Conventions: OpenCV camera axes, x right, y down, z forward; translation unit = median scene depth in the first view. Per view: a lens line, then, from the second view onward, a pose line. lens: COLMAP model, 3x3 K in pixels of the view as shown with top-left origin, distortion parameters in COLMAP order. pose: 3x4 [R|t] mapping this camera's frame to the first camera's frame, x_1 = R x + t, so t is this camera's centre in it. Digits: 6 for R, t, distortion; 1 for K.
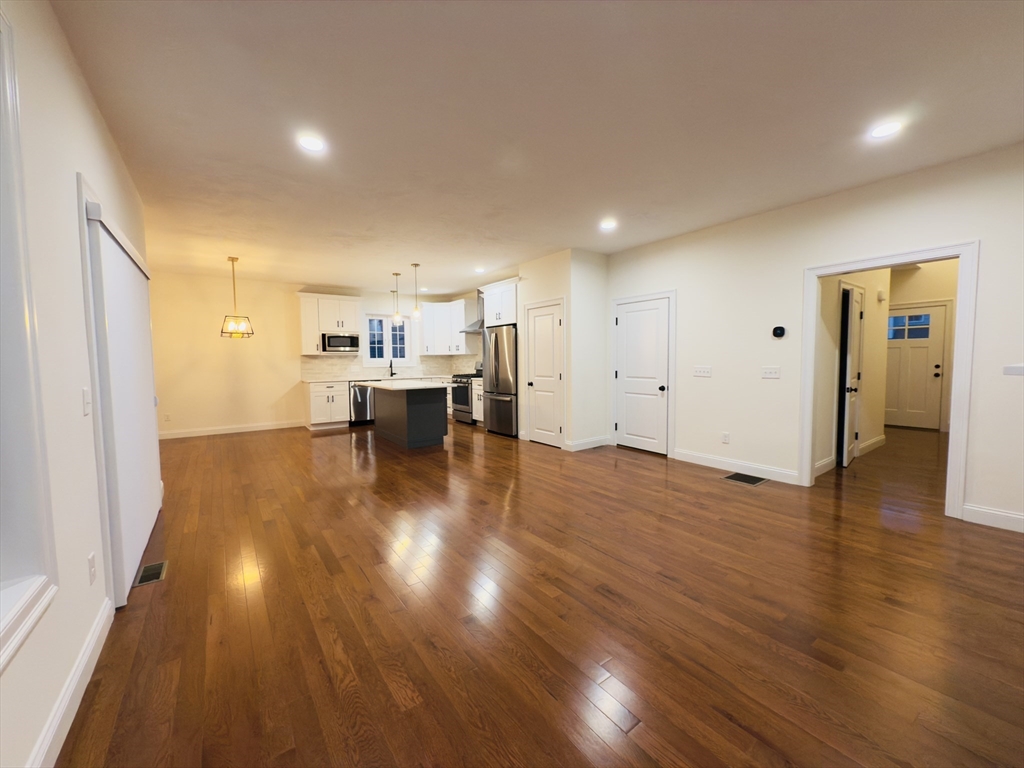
lens RADIAL K [[408.5, 0, 510.8], [0, 408.5, 385.2], [0, 0, 1]] dist [-0.001253, 0.000128]
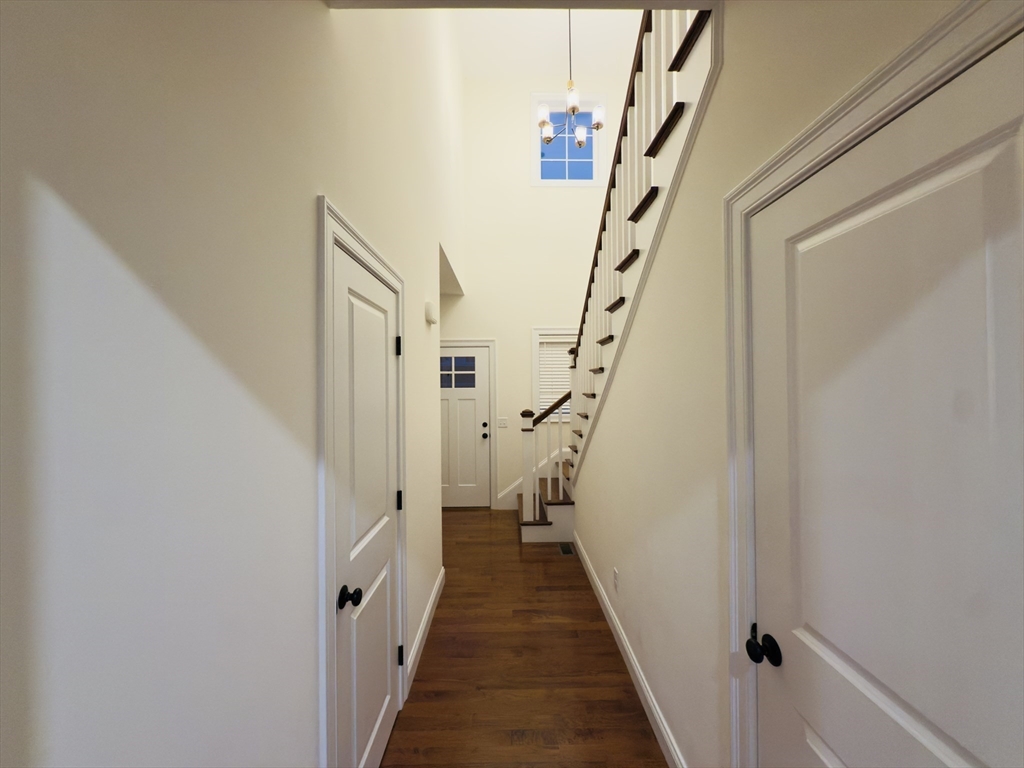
lens RADIAL K [[408.5, 0, 512.0], [0, 408.5, 387.4], [0, 0, 1]] dist [-0.001253, 0.000128]
pose [[0.578341, 0.004359, 0.815783, 0.446482], [0.053137, 0.997661, -0.043002, -0.080428], [-0.814063, 0.068218, 0.576757, 0.509409]]
